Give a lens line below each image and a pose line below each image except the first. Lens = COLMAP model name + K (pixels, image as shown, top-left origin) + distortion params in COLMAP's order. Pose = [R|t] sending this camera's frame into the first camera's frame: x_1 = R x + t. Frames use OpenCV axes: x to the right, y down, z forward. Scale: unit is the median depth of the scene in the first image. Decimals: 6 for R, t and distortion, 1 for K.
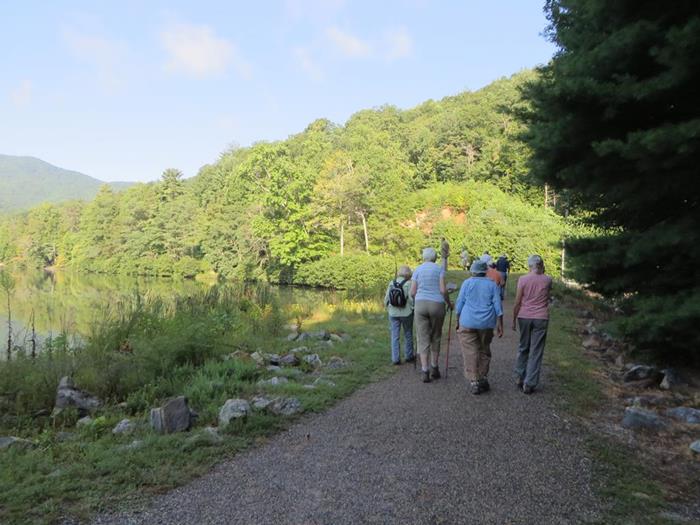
lens RADIAL K [[533.1, 0, 349.8], [0, 533.1, 262.9], [0, 0, 1]] dist [-0.012019, -0.003190]
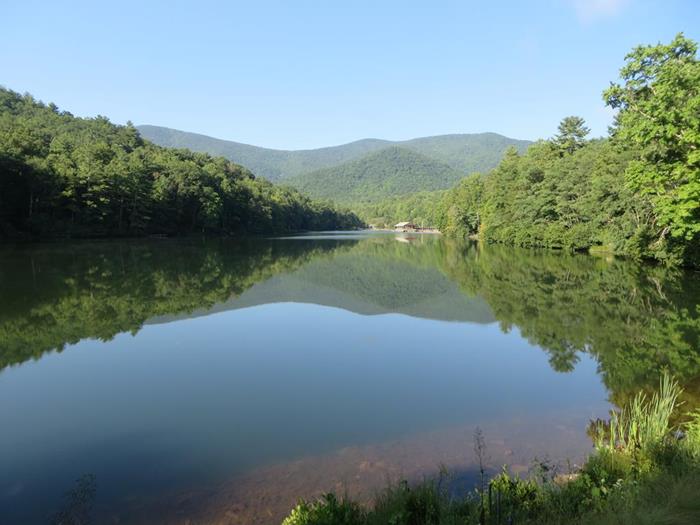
lens RADIAL K [[533.1, 0, 350.5], [0, 533.1, 261.2], [0, 0, 1]] dist [-0.012019, -0.003190]
pose [[0.692724, 0.026539, -0.720714, 0.030003], [0.019583, 0.998262, 0.055581, -0.007049], [0.720937, -0.052616, 0.691000, 0.189931]]
